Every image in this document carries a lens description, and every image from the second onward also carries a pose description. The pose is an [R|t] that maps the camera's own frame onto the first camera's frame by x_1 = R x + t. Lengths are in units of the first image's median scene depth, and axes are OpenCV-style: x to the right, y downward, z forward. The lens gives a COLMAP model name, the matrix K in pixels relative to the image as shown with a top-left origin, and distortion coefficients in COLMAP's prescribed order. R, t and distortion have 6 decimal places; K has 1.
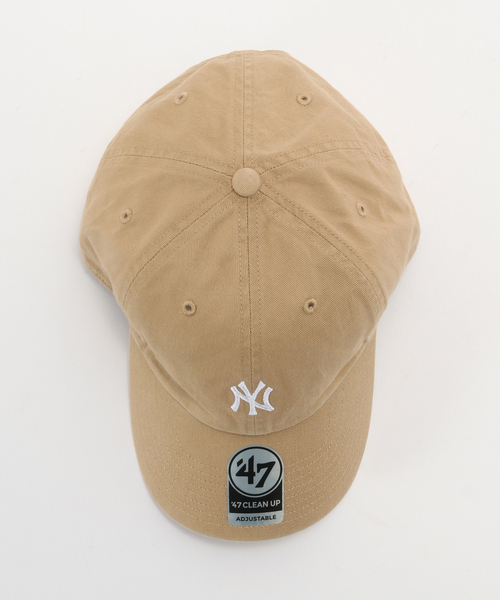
lens RADIAL K [[833.8, 0, 250.7], [0, 833.8, 300.0], [0, 0, 1]] dist [-0.004455, 0.000000]
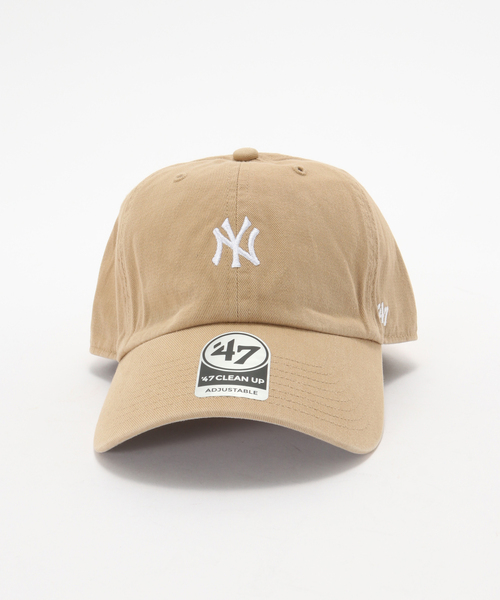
lens RADIAL K [[688.0, 0, 249.6], [0, 688.0, 300.0], [0, 0, 1]] dist [-0.003339, 0.000000]
pose [[0.997901, 0.019665, -0.061700, 0.060633], [-0.059208, 0.662972, -0.746299, 0.677233], [0.026229, 0.748386, 0.662745, 0.518034]]
